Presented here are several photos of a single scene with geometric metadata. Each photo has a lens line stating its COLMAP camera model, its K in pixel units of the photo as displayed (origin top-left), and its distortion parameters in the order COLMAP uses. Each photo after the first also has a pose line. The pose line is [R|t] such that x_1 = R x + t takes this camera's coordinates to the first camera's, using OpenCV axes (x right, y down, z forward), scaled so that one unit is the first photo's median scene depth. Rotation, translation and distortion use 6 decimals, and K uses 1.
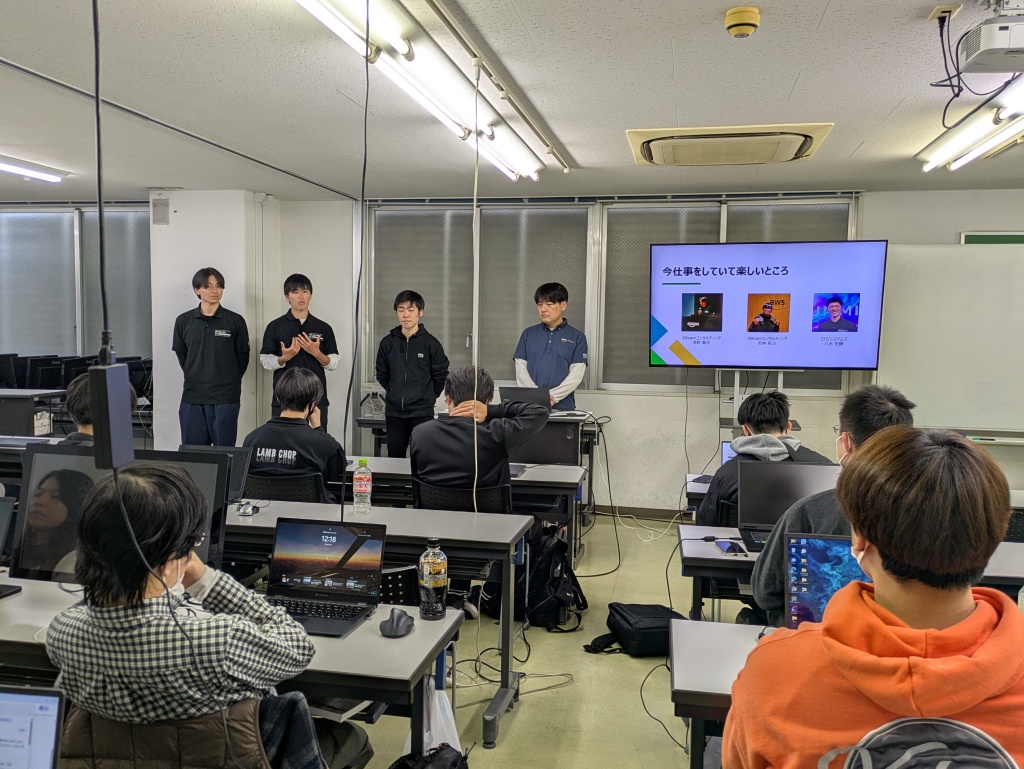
lens RADIAL K [[768.4, 0, 512.0], [0, 768.4, 384.5], [0, 0, 1]] dist [0.019130, -0.000949]
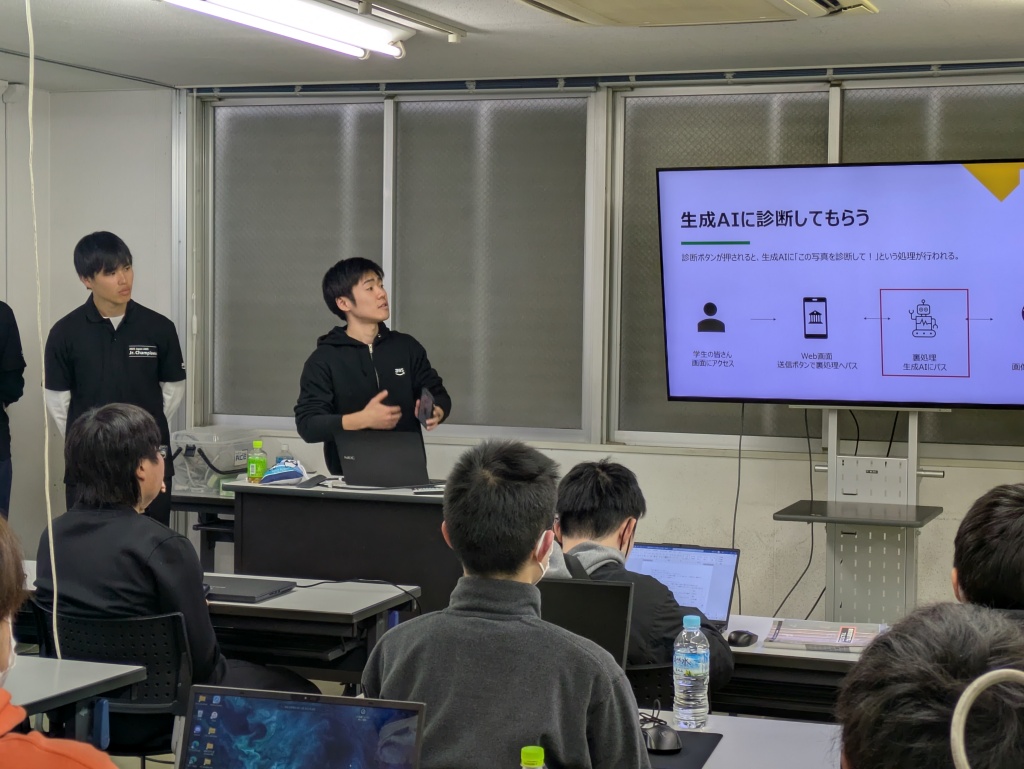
lens RADIAL K [[1543.4, 0, 512.0], [0, 1543.4, 384.5], [0, 0, 1]] dist [0.038155, -0.080742]
pose [[0.992729, 0.003927, -0.120307, 0.257695], [-0.007427, 0.999562, -0.028658, -0.004570], [0.120142, 0.029344, 0.992323, -0.068376]]
